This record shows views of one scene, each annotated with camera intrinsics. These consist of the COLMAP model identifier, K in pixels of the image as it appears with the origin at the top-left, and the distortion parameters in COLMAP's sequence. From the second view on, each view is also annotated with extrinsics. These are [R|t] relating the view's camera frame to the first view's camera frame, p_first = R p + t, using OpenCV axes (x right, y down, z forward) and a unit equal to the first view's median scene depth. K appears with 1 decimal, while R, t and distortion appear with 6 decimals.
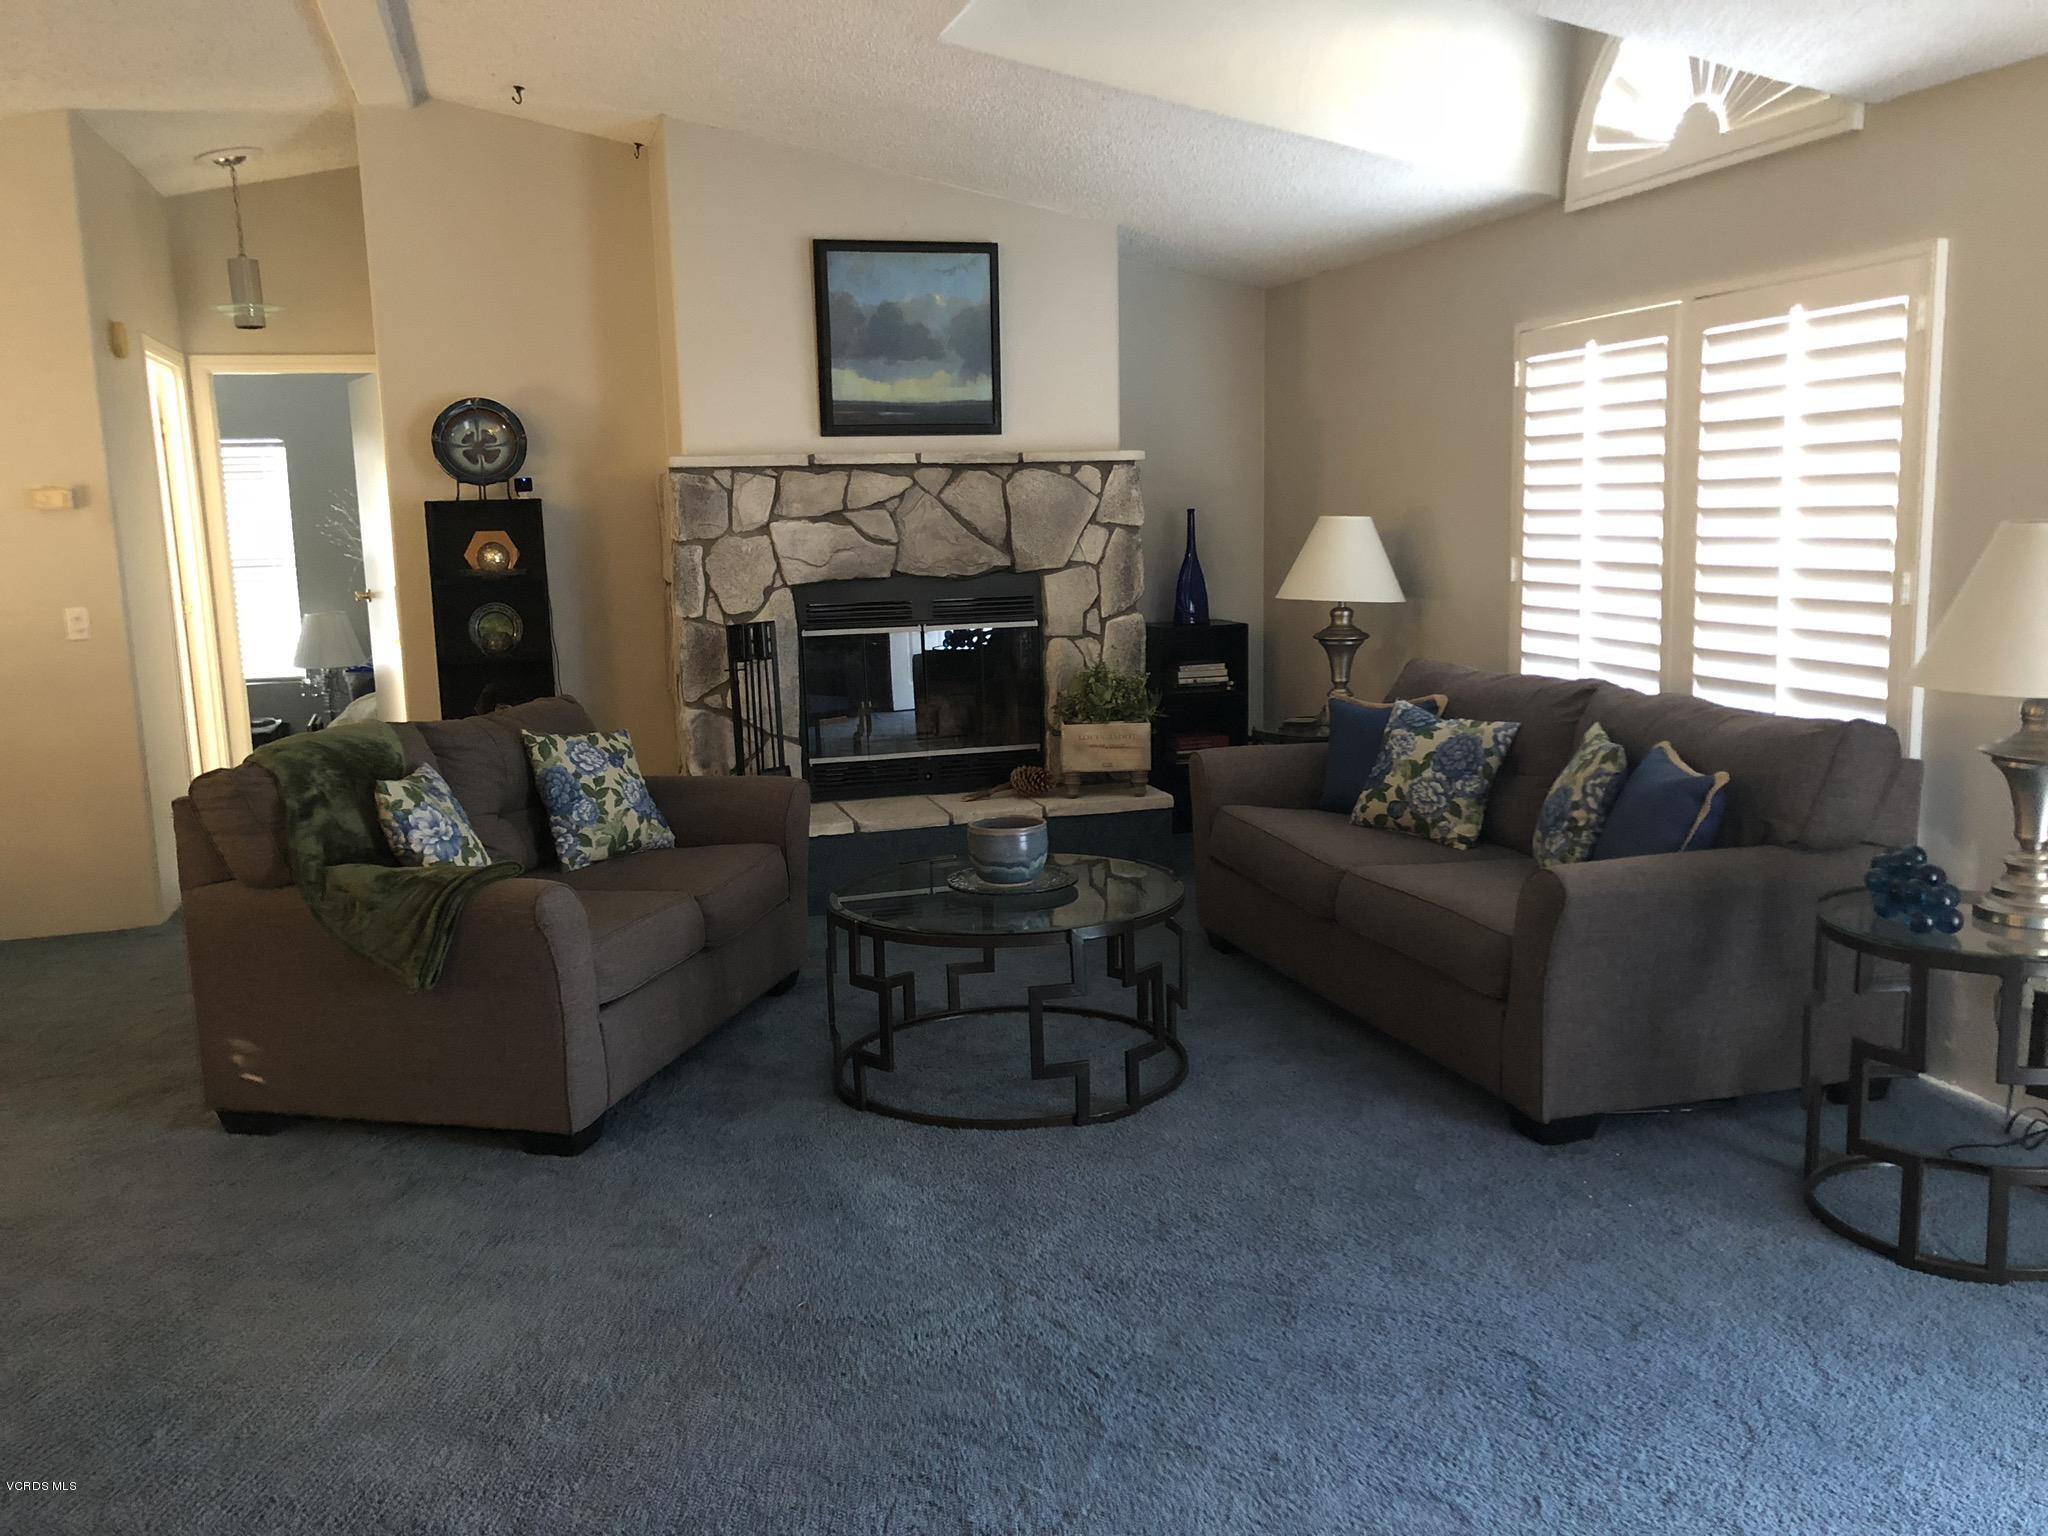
lens RADIAL K [[1640.0, 0, 1024.0], [0, 1640.0, 768.0], [0, 0, 1]] dist [-0.001949, -0.001157]
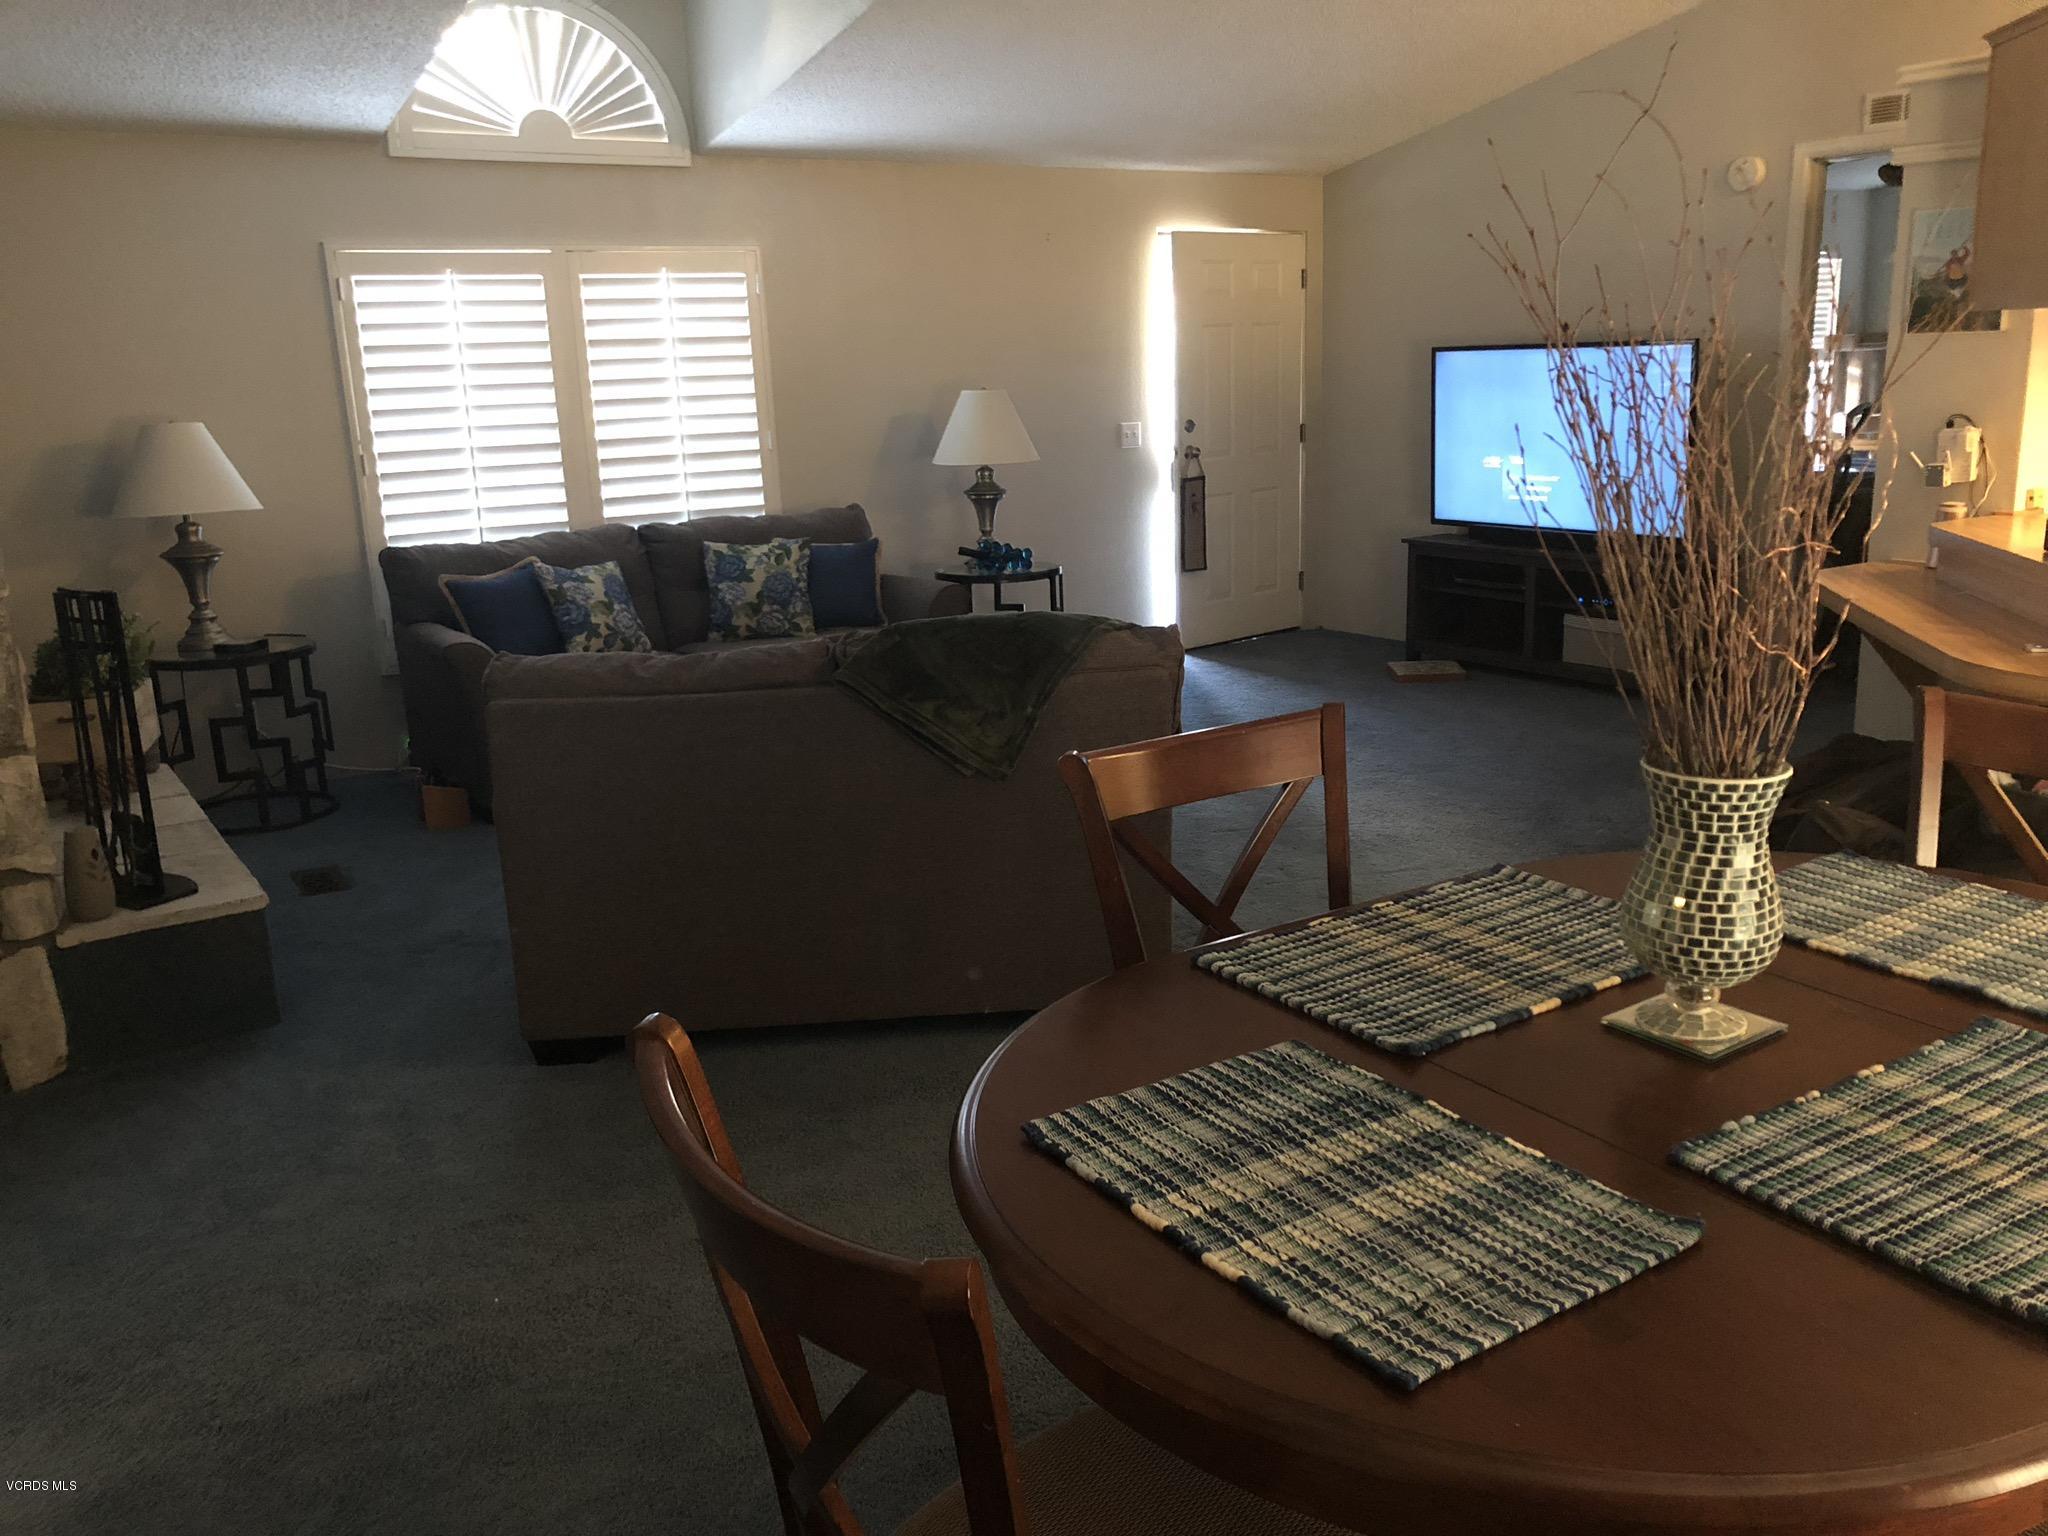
lens RADIAL K [[1640.0, 0, 1024.0], [0, 1640.0, 768.0], [0, 0, 1]] dist [-0.001949, -0.001157]
pose [[-0.275956, -0.194475, 0.941290, -1.092076], [0.195576, 0.947468, 0.253088, -0.141850], [-0.941062, 0.253935, -0.223425, 1.036155]]
